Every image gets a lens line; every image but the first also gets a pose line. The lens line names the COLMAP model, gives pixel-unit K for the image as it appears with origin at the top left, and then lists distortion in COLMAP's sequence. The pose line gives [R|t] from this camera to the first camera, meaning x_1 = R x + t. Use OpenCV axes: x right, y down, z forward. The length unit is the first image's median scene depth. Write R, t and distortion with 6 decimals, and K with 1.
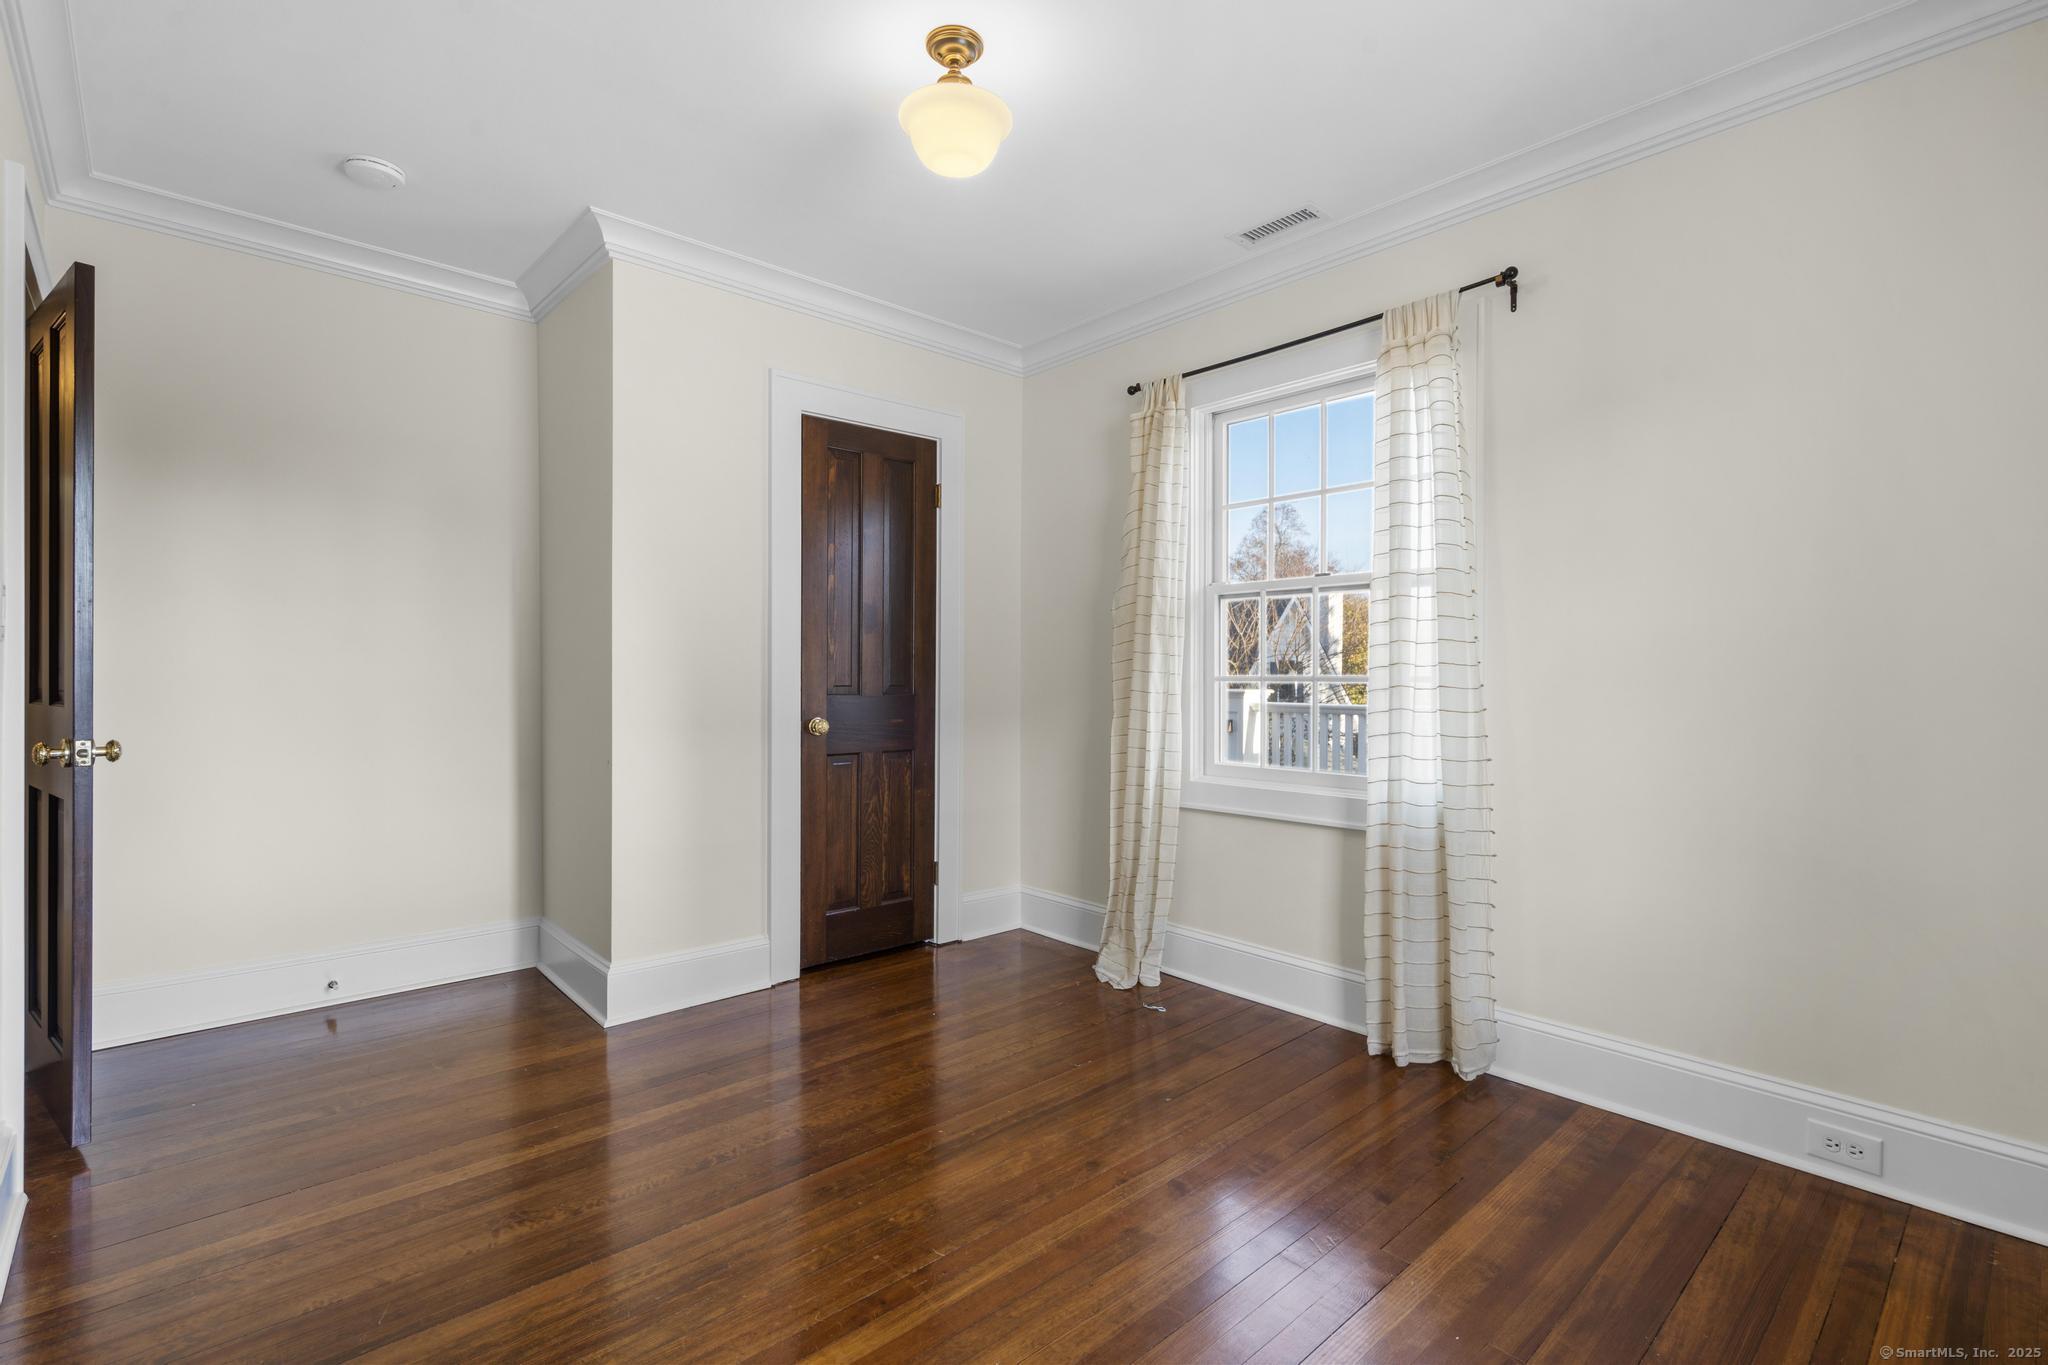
lens RADIAL K [[935.1, 0, 1014.8], [0, 935.1, 674.6], [0, 0, 1]] dist [-0.004939, 0.005696]
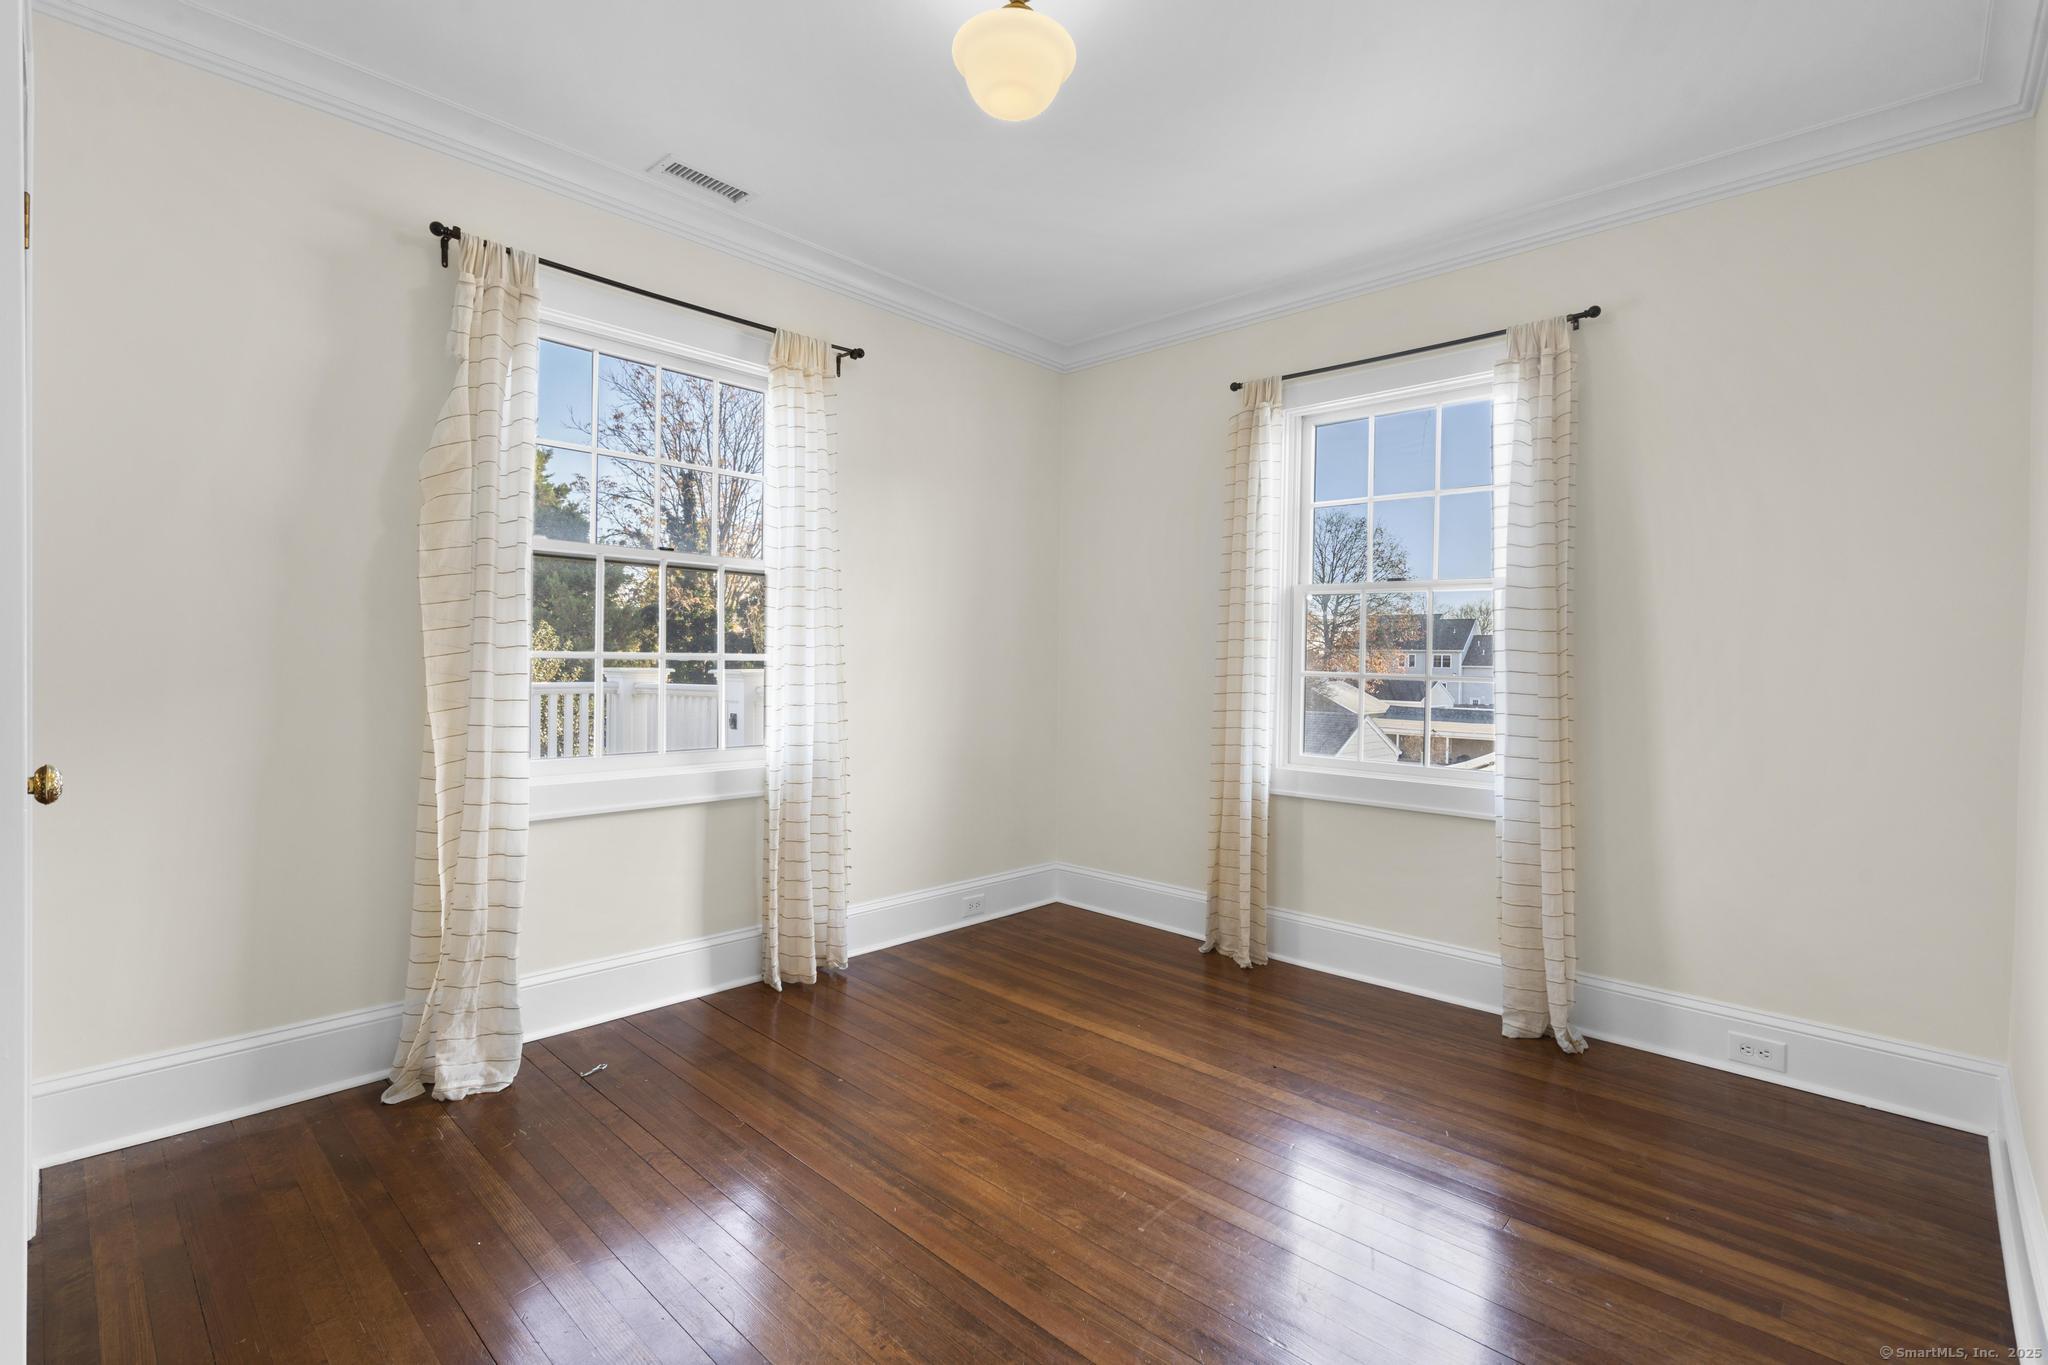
lens RADIAL K [[935.1, 0, 1014.8], [0, 935.1, 674.6], [0, 0, 1]] dist [-0.004939, 0.005696]
pose [[-0.080233, -0.023439, 0.996501, -0.908154], [-0.020178, 0.999557, 0.021886, -0.007241], [-0.996572, -0.018352, -0.080670, 0.972968]]
